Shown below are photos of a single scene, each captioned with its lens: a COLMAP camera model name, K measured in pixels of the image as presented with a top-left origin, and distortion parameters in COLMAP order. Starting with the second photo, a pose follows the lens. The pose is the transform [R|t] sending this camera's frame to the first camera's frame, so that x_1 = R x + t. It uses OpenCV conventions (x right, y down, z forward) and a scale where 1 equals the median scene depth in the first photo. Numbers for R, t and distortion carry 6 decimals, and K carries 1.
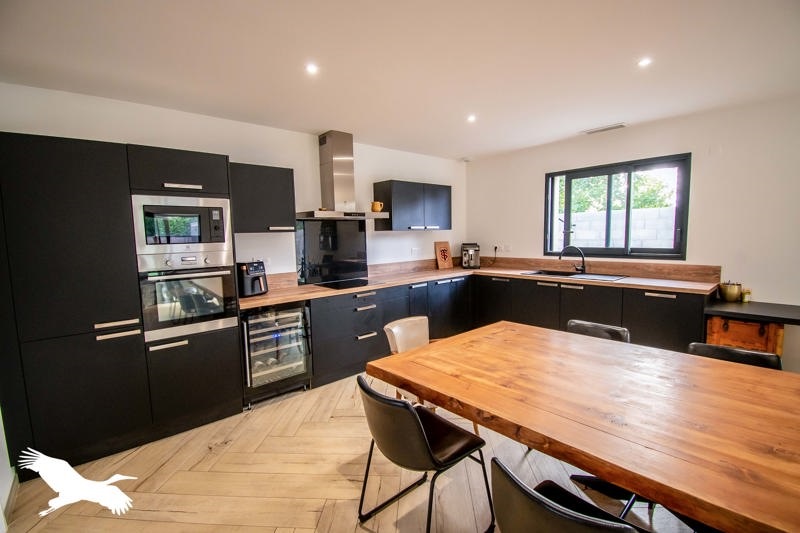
lens RADIAL K [[352.6, 0, 400.0], [0, 352.6, 266.5], [0, 0, 1]] dist [0.026314, 0.000012]
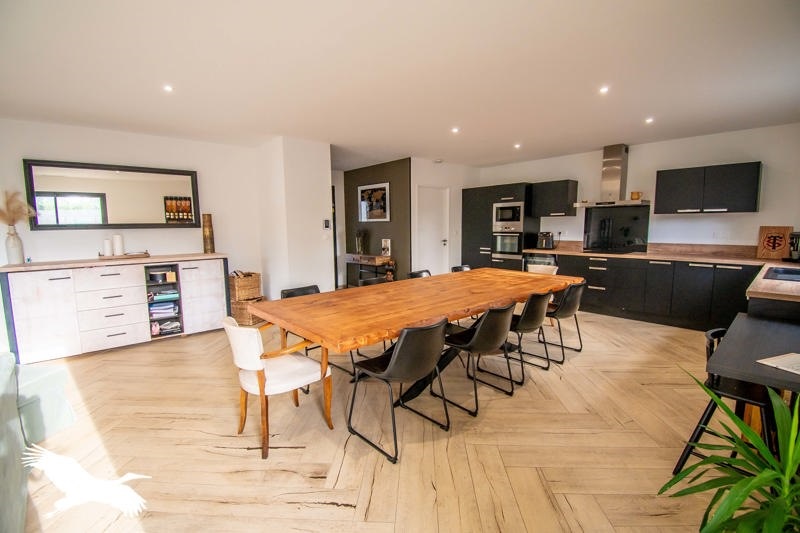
lens RADIAL K [[356.5, 0, 400.0], [0, 356.5, 266.5], [0, 0, 1]] dist [-0.025064, -0.000166]
pose [[0.019464, 0.141000, -0.989818, 1.387787], [-0.079524, 0.987087, 0.139048, -0.029921], [0.996643, 0.076008, 0.030426, 0.154130]]
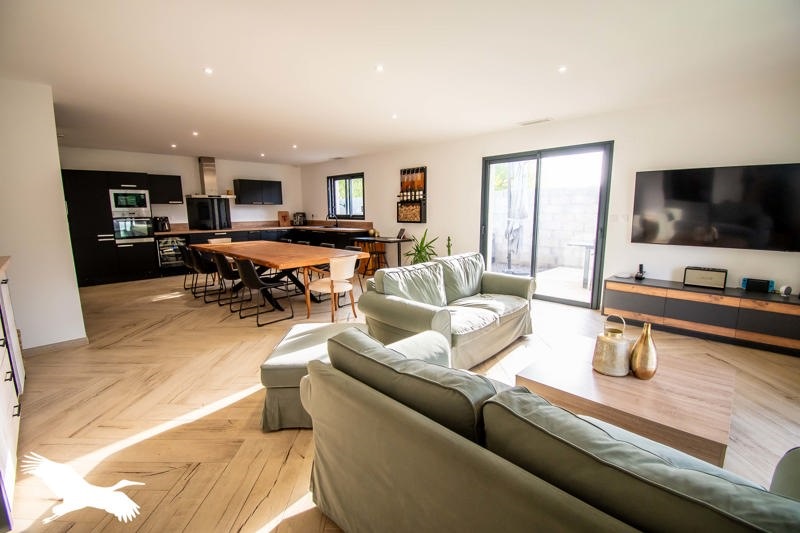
lens RADIAL K [[353.3, 0, 400.0], [0, 353.3, 266.5], [0, 0, 1]] dist [0.016122, -0.000264]
pose [[0.997017, 0.001650, 0.077171, 0.874954], [-0.006728, 0.997824, 0.065583, 0.135702], [-0.076894, -0.065907, 0.994859, -1.335420]]
